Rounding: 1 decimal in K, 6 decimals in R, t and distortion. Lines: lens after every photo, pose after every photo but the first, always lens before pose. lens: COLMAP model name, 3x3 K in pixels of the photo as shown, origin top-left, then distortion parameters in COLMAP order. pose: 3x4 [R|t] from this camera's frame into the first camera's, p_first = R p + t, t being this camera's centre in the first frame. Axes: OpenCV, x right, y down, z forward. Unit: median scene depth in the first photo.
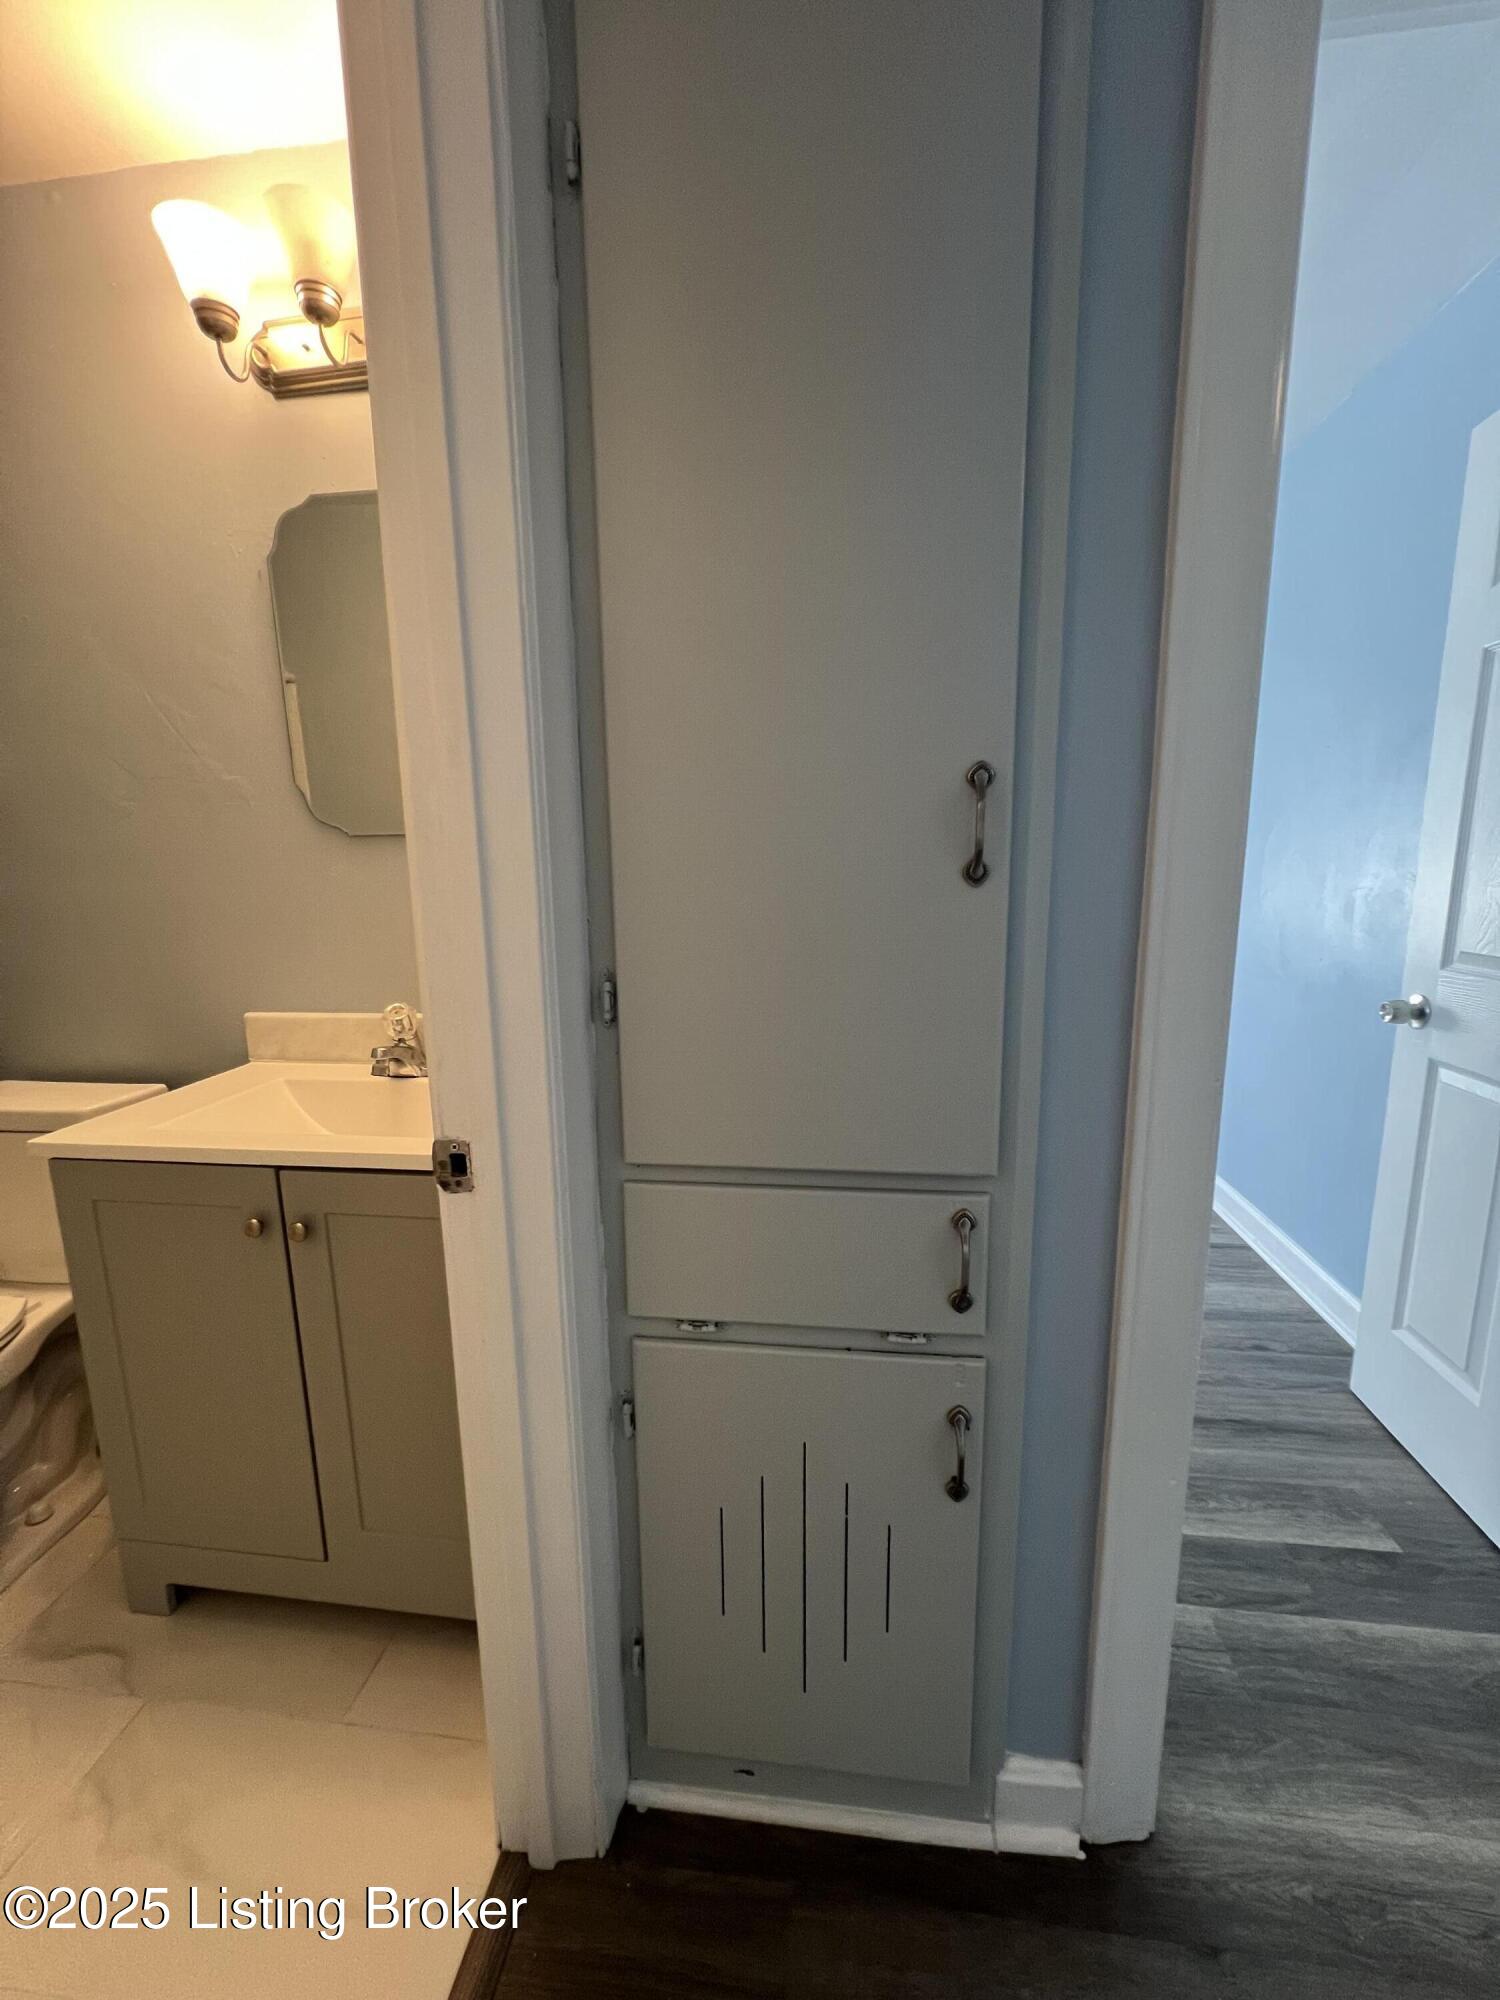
lens RADIAL K [[800.9, 0, 753.9], [0, 800.9, 1003.1], [0, 0, 1]] dist [-0.002041, -0.000468]
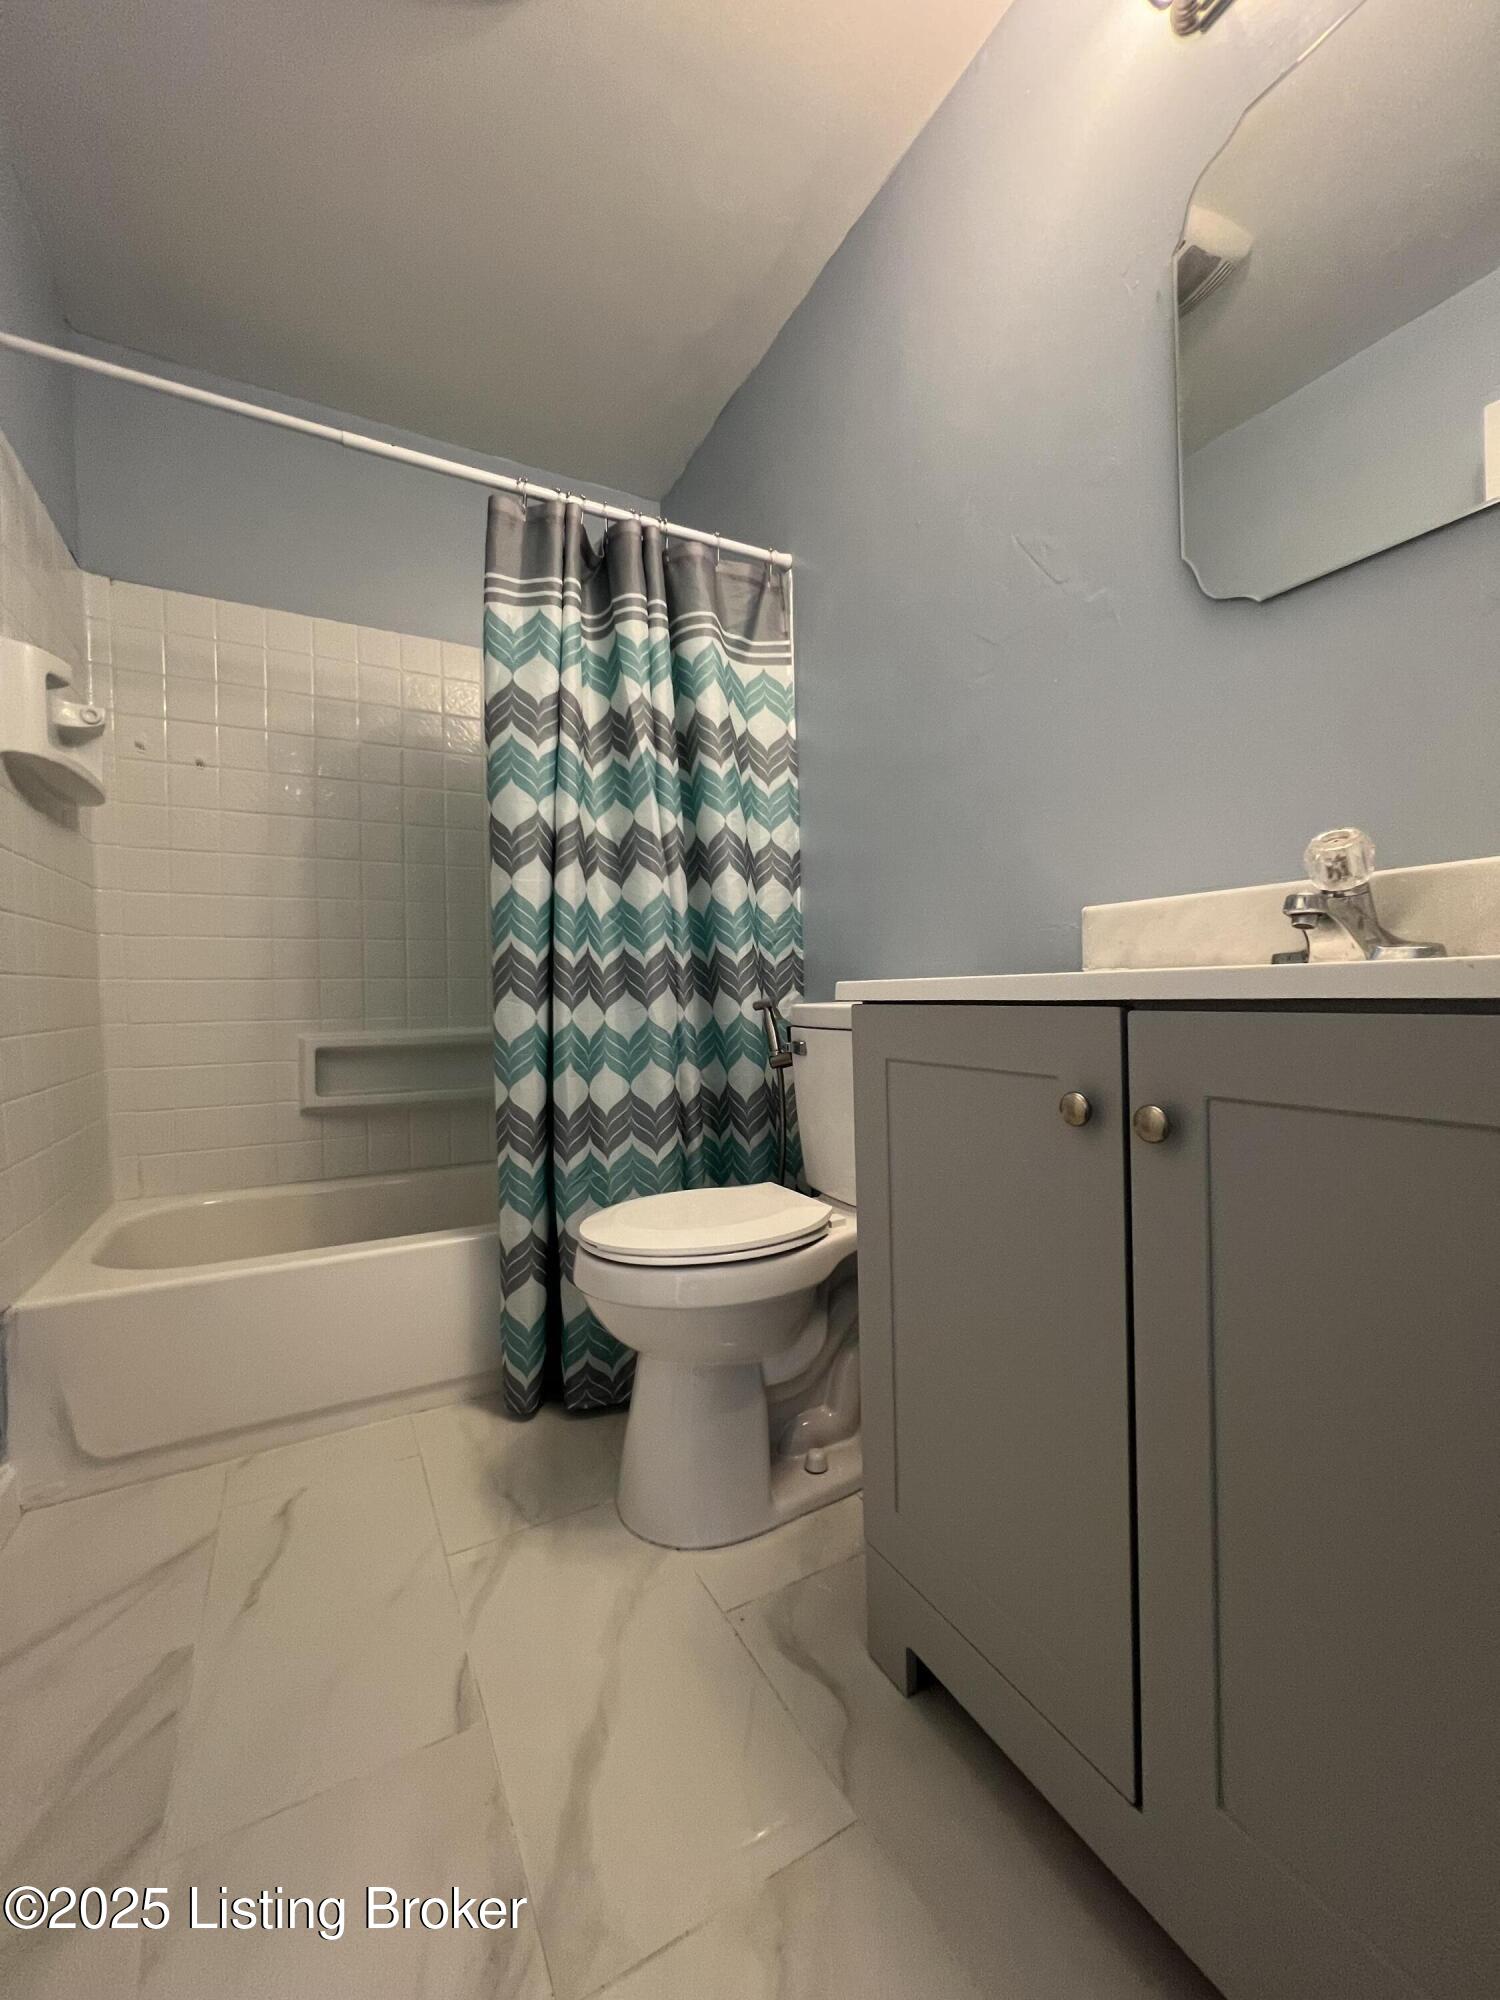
lens RADIAL K [[800.5, 0, 754.2], [0, 800.5, 1003.9], [0, 0, 1]] dist [-0.003958, 0.000155]
pose [[0.585571, 0.011860, -0.810534, -0.254076], [-0.125672, 0.989132, -0.076319, 0.241139], [0.800820, 0.146552, 0.580698, 0.403636]]
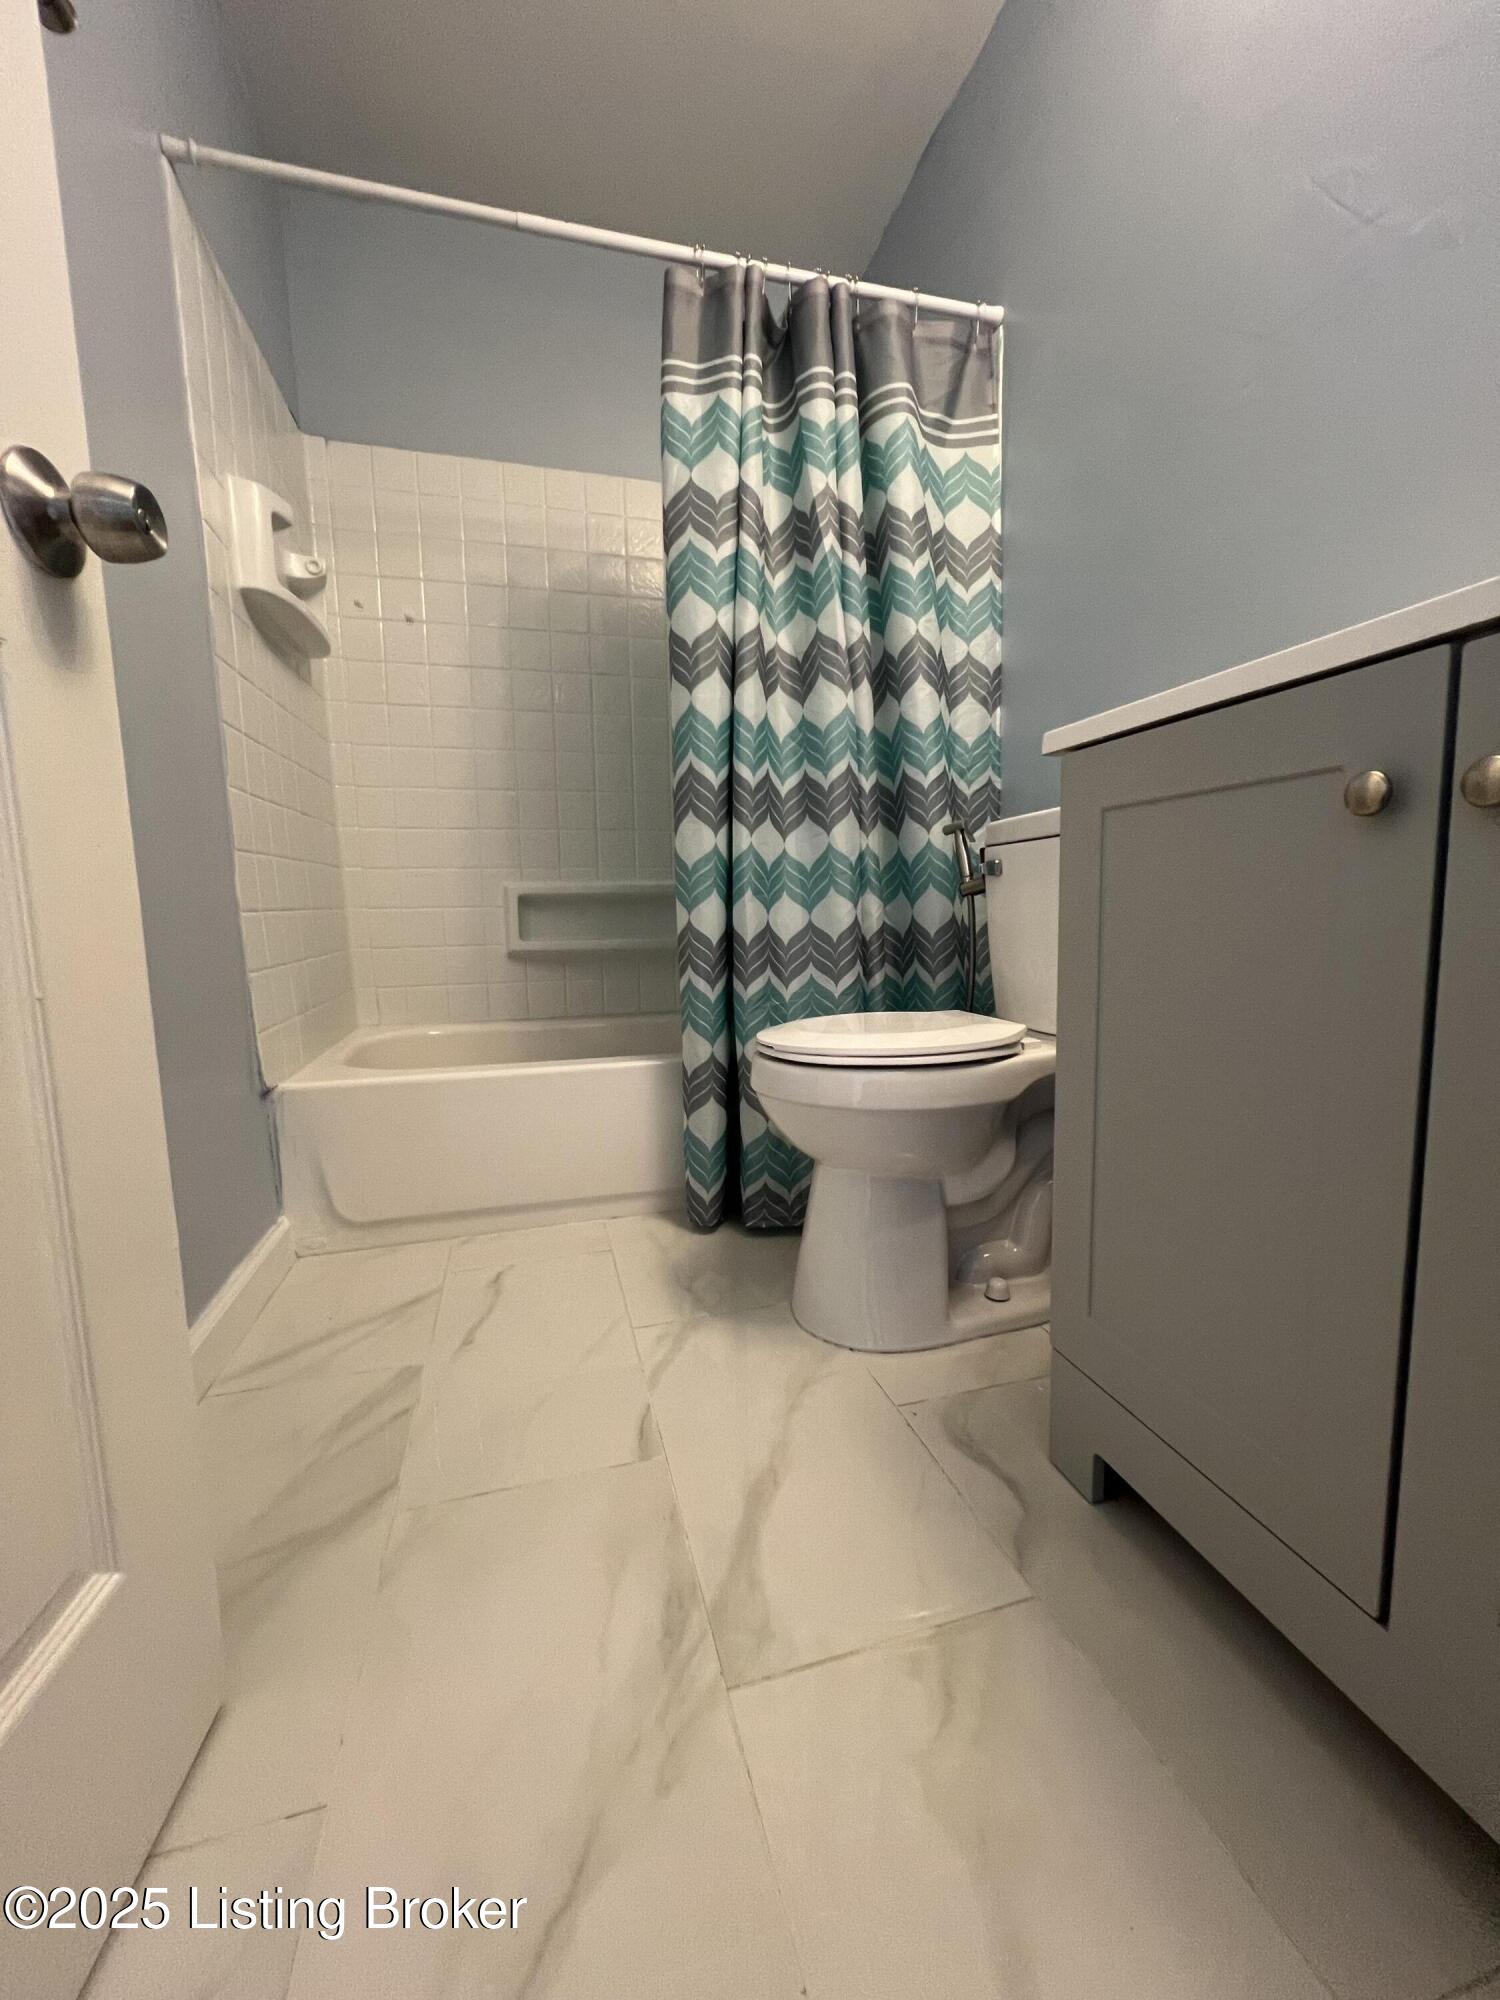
lens RADIAL K [[800.5, 0, 752.4], [0, 800.5, 1003.5], [0, 0, 1]] dist [-0.003958, 0.000155]
pose [[0.384192, 0.115016, -0.916061, -0.288661], [-0.142146, 0.987748, 0.064401, 0.361976], [0.912245, 0.105472, 0.395834, 0.448153]]
